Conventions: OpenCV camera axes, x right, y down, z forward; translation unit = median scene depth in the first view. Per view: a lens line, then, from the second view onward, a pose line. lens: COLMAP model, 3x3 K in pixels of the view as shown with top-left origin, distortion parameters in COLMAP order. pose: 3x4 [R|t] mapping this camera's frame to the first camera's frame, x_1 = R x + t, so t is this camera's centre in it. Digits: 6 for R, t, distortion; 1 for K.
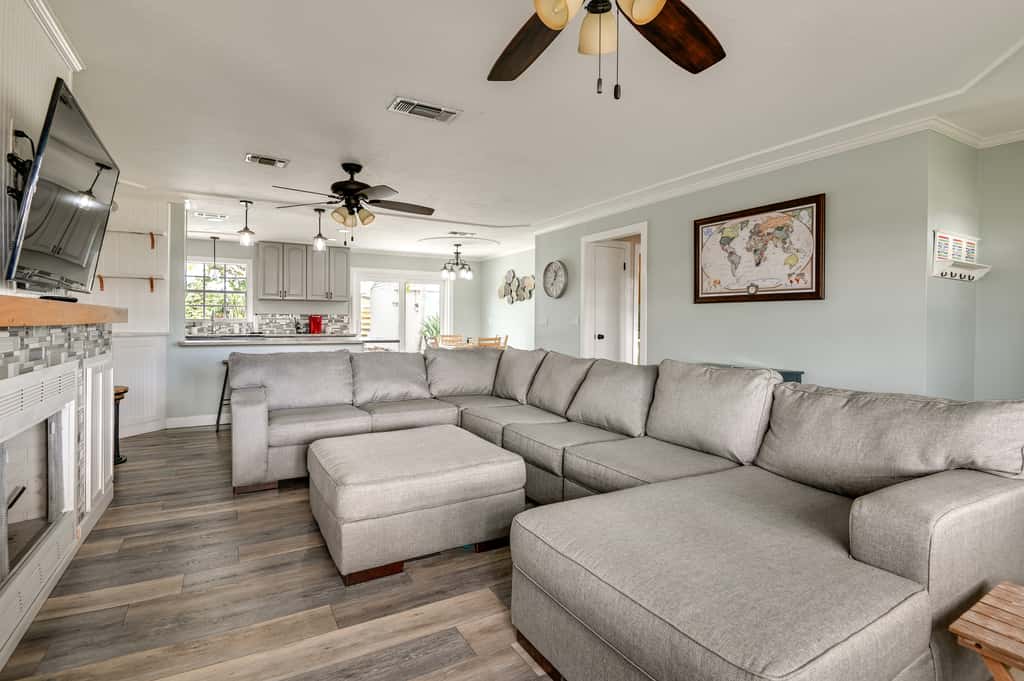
lens RADIAL K [[470.7, 0, 515.6], [0, 470.7, 325.3], [0, 0, 1]] dist [0.002895, 0.000048]
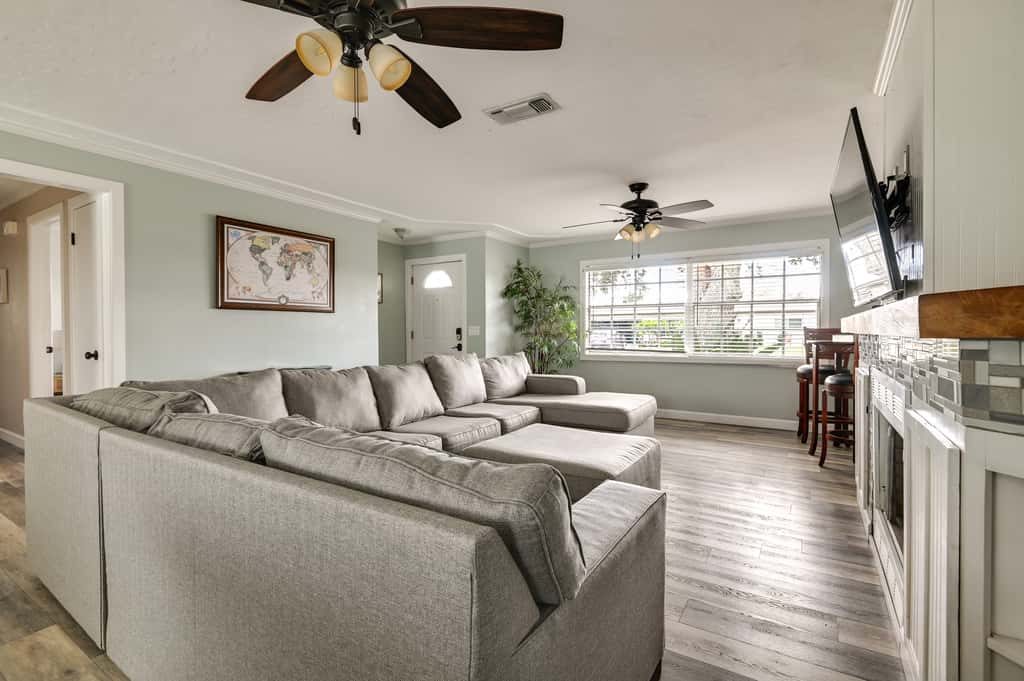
lens RADIAL K [[470.7, 0, 515.6], [0, 470.7, 325.3], [0, 0, 1]] dist [0.002895, 0.000048]
pose [[-0.484154, -0.002755, 0.874978, -0.740561], [0.004700, 0.999972, 0.005750, -0.019284], [-0.874970, 0.006896, -0.484128, 1.036655]]
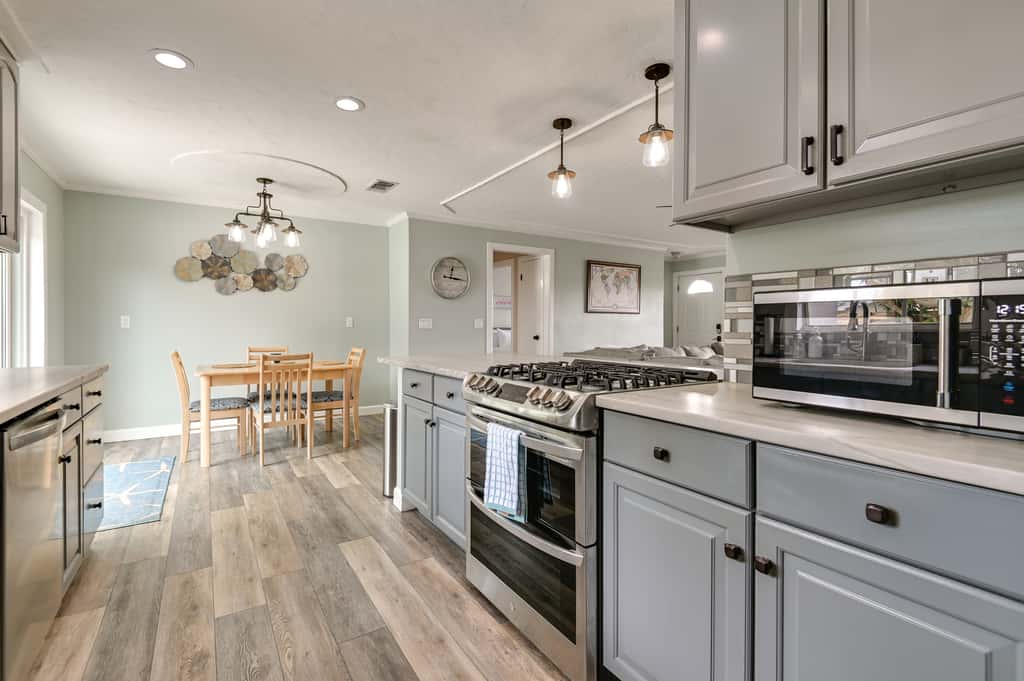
lens RADIAL K [[470.7, 0, 515.6], [0, 470.7, 325.3], [0, 0, 1]] dist [0.002895, 0.000048]
pose [[-0.068145, -0.012197, 0.997601, -1.280336], [0.006934, 0.999895, 0.012699, -0.029247], [-0.997651, 0.007783, -0.068053, 1.483738]]
